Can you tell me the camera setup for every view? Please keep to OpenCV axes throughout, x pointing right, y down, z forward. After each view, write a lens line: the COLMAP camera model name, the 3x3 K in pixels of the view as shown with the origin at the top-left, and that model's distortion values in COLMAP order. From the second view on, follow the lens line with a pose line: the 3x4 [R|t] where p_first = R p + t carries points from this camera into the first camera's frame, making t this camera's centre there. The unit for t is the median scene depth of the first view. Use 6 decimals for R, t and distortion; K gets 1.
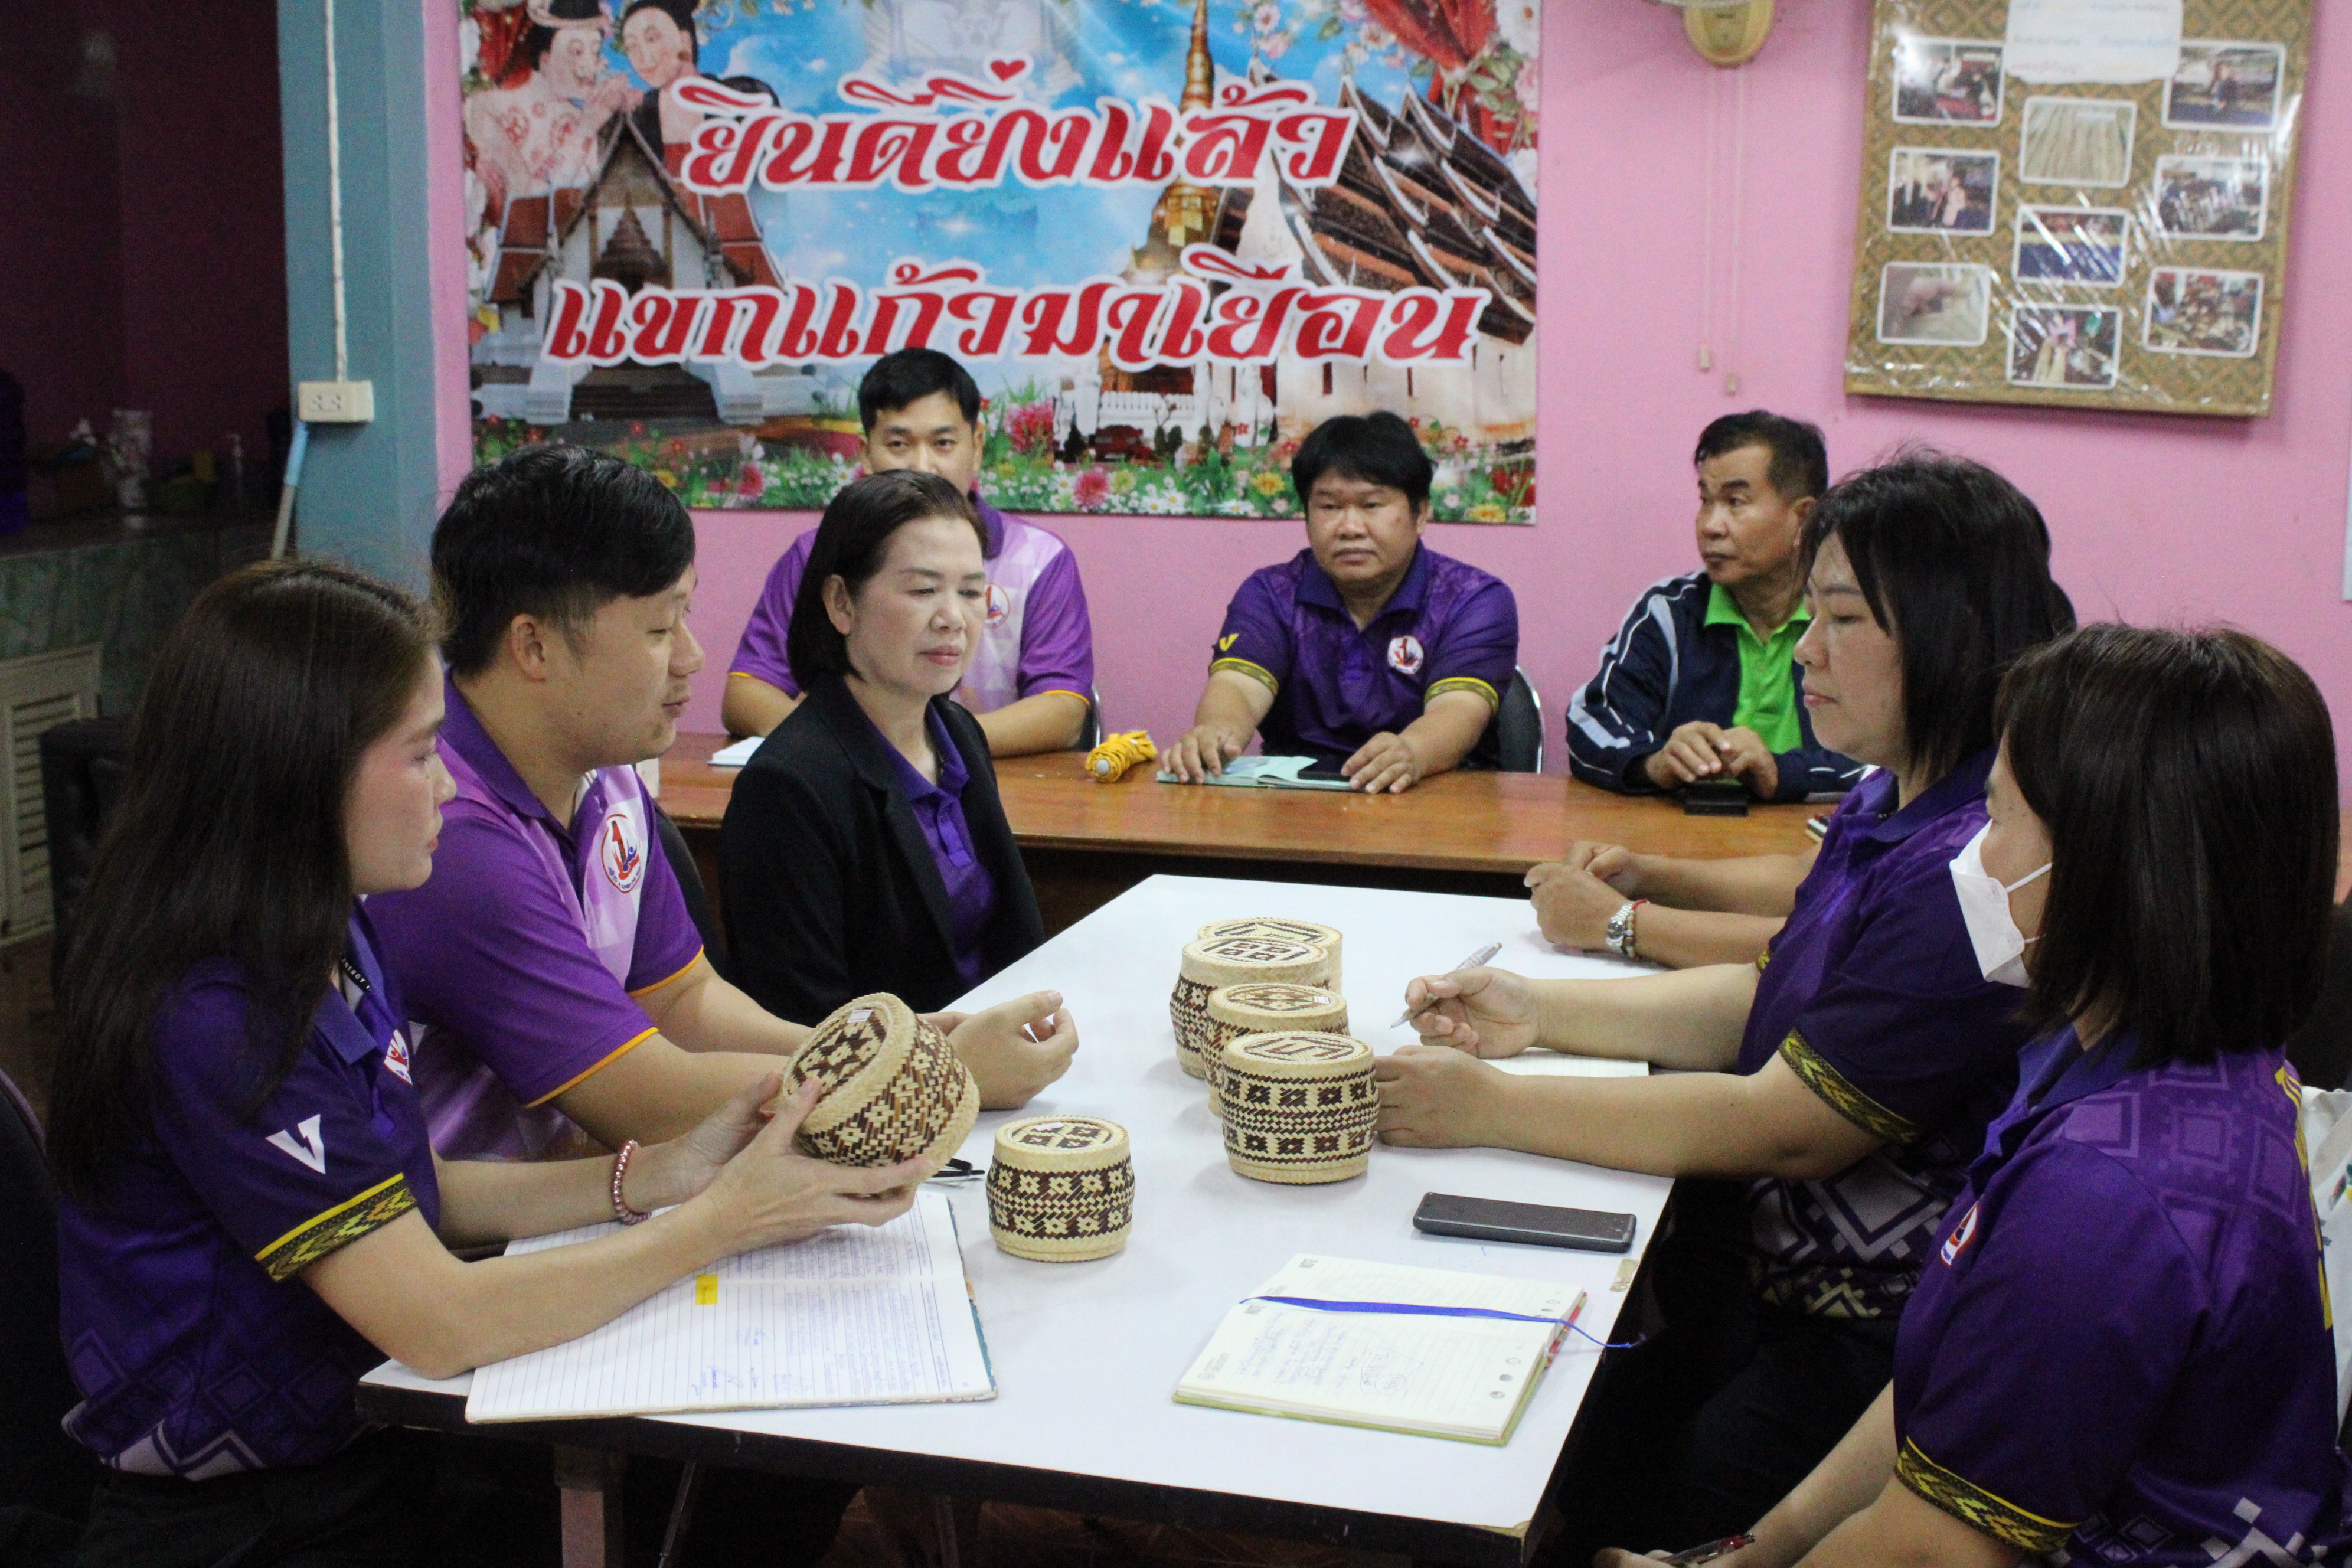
lens RADIAL K [[2892.9, 0, 1160.0], [0, 2892.9, 777.5], [0, 0, 1]] dist [-0.045769, 0.000000]
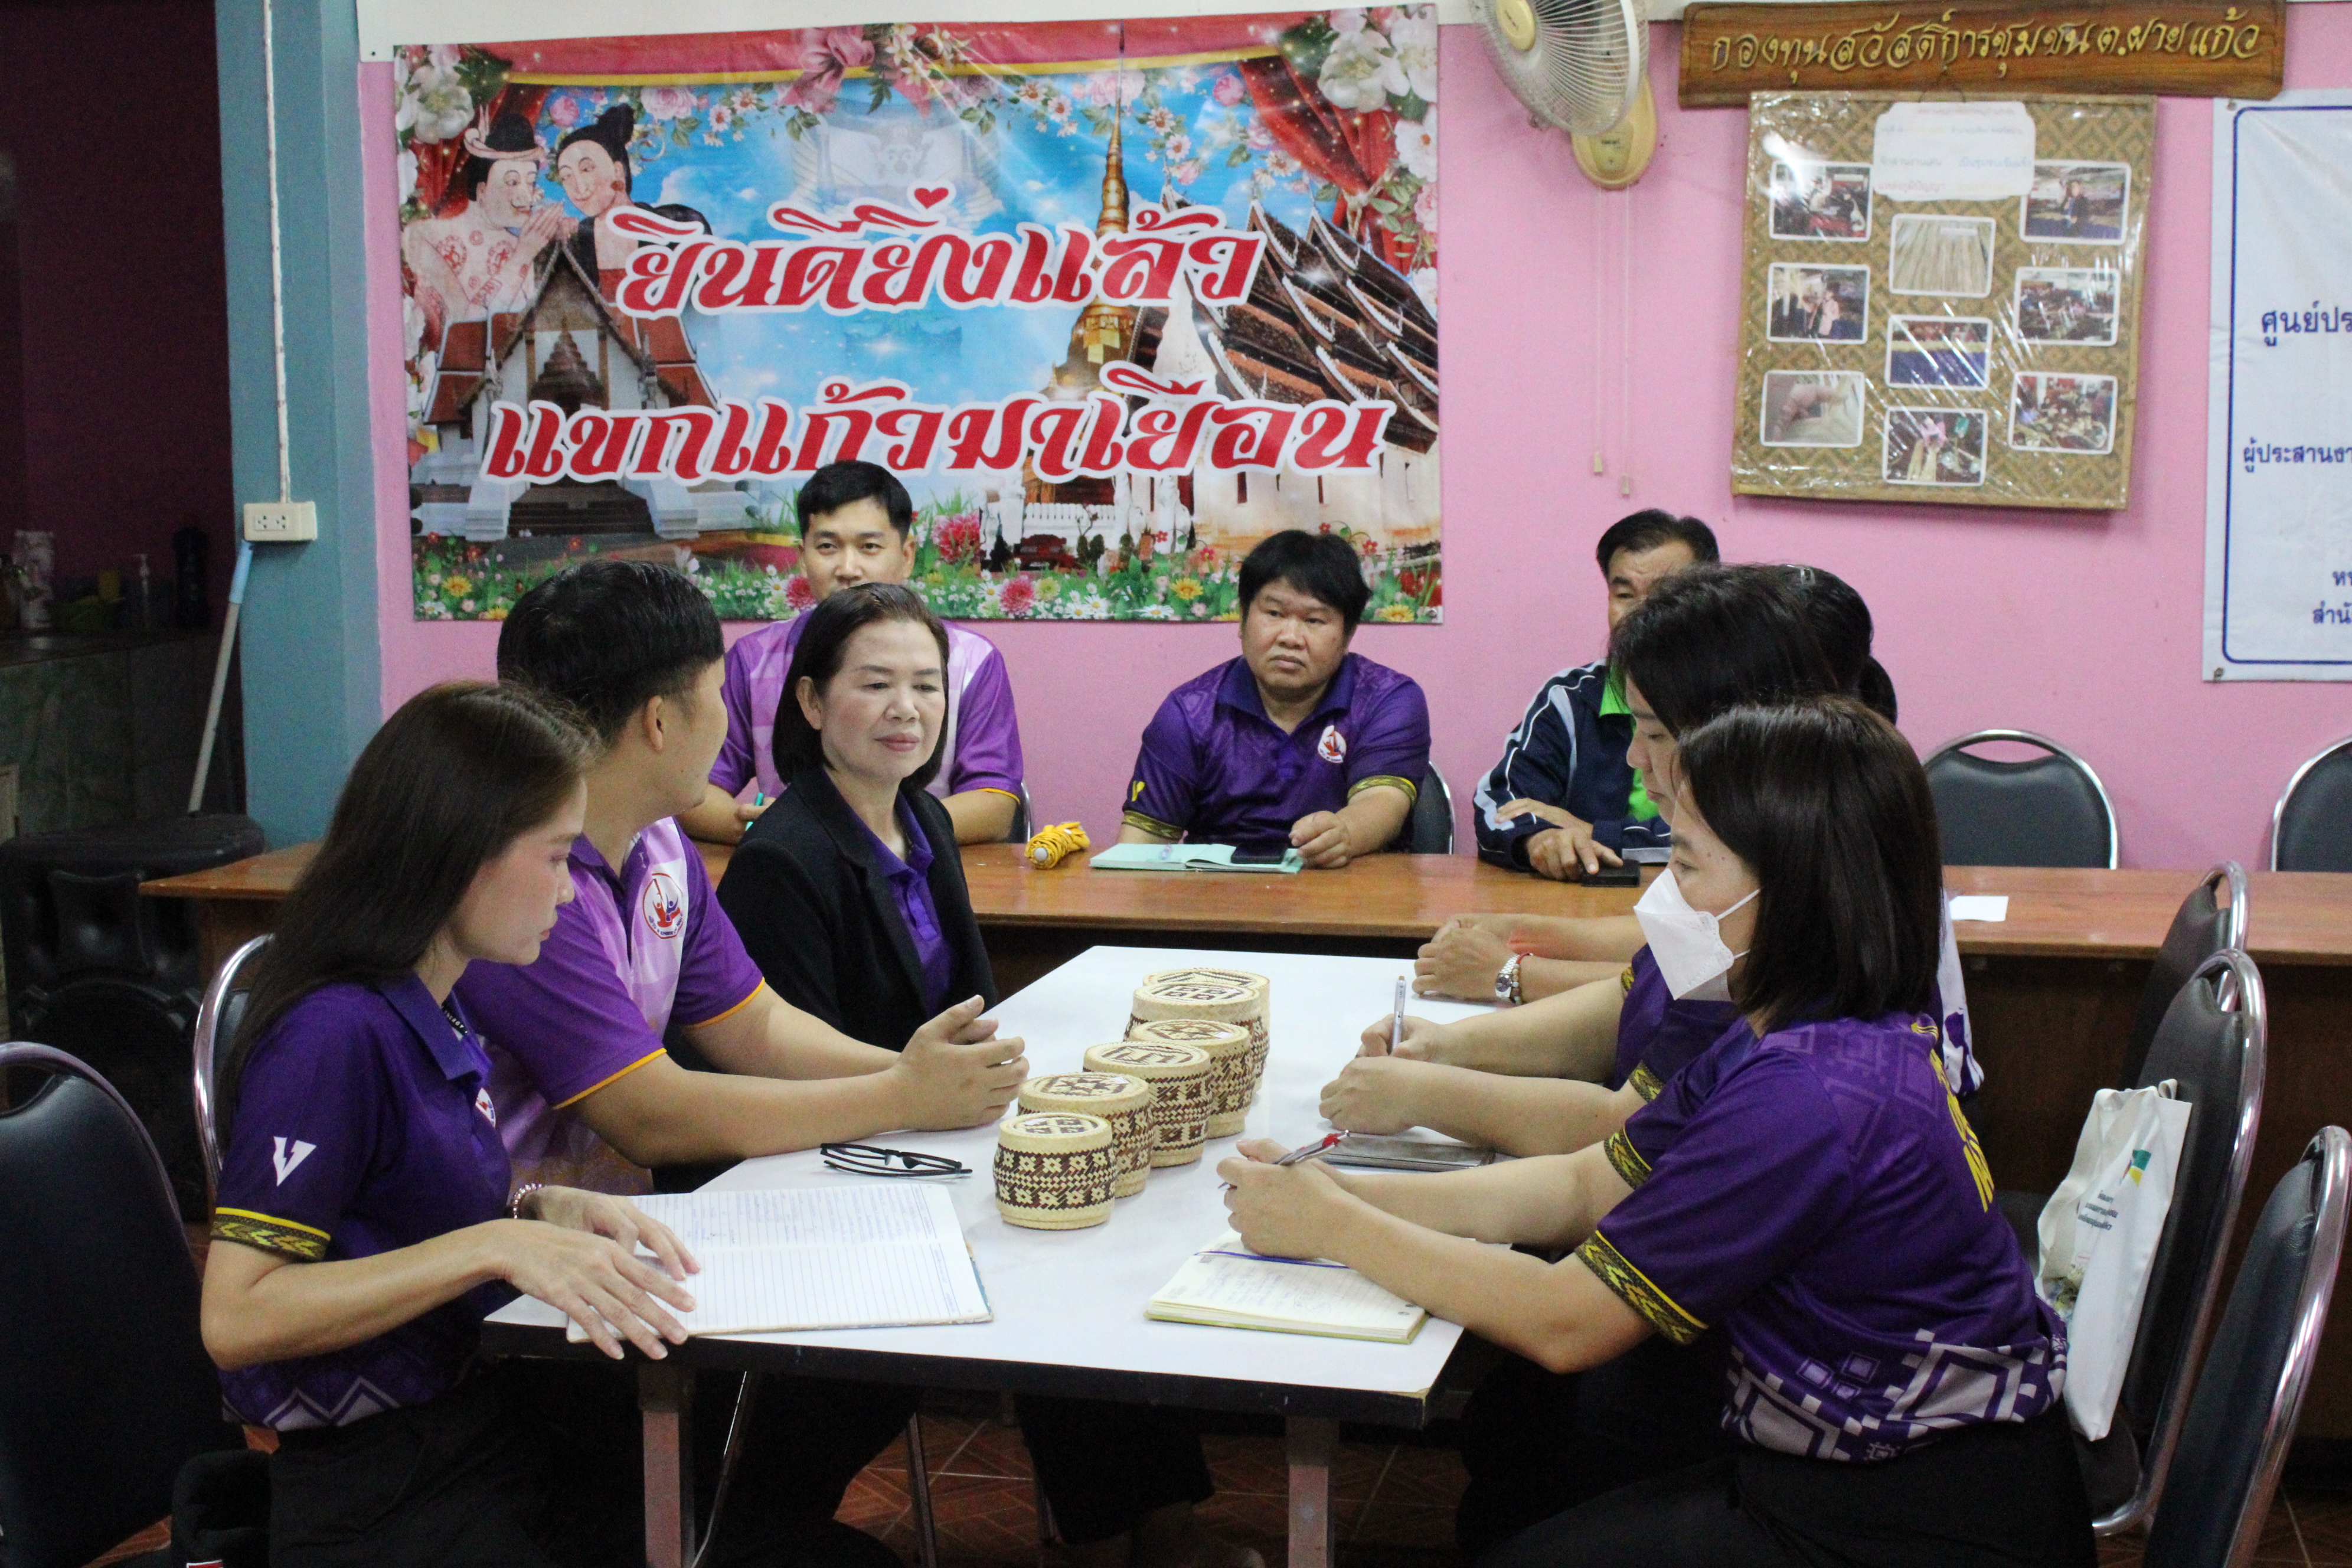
lens RADIAL K [[3094.9, 0, 1159.0], [0, 3094.9, 792.9], [0, 0, 1]] dist [-0.024958, 0.000000]
pose [[0.999250, -0.017485, 0.034550, -0.012997], [0.018711, 0.999195, -0.035499, 0.012107], [-0.033902, 0.036119, 0.998772, -0.117086]]
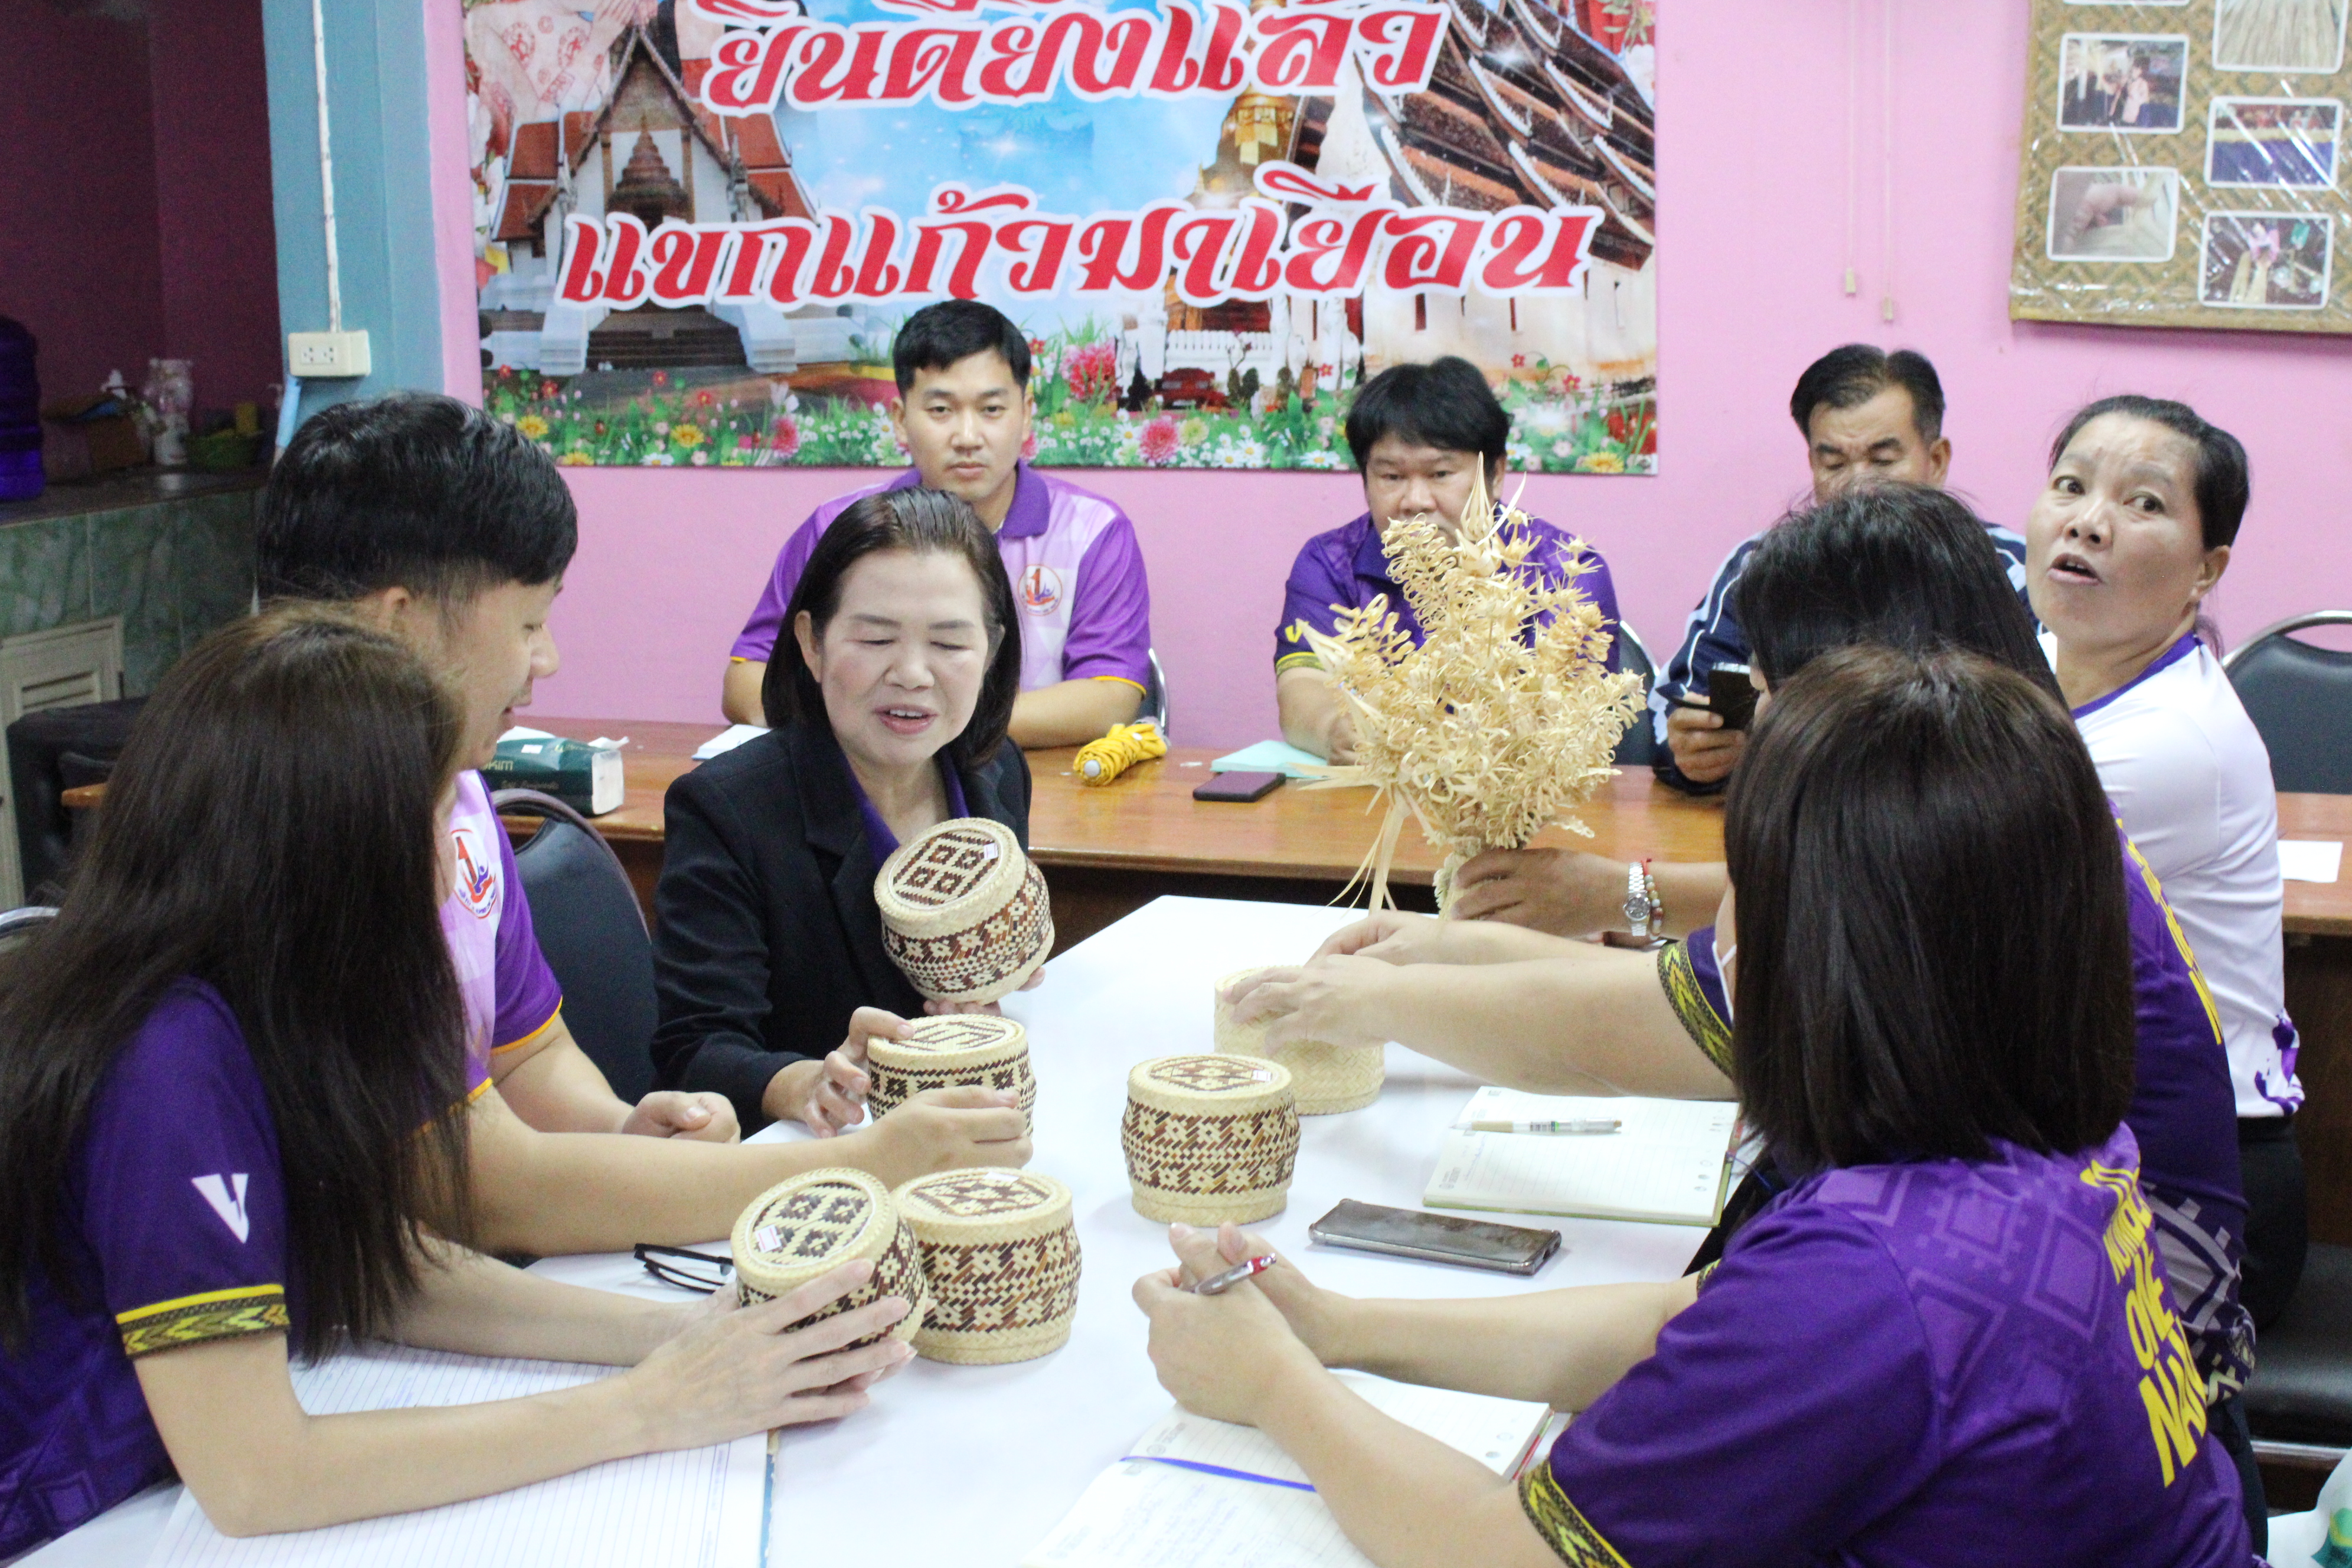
lens RADIAL K [[3094.9, 0, 1169.1], [0, 3094.9, 796.9], [0, 0, 1]] dist [-0.024958, 0.000000]
pose [[0.997743, -0.006452, -0.066831, 0.044000], [0.008003, 0.999704, 0.022967, -0.012356], [0.066663, -0.023450, 0.997500, 0.049765]]
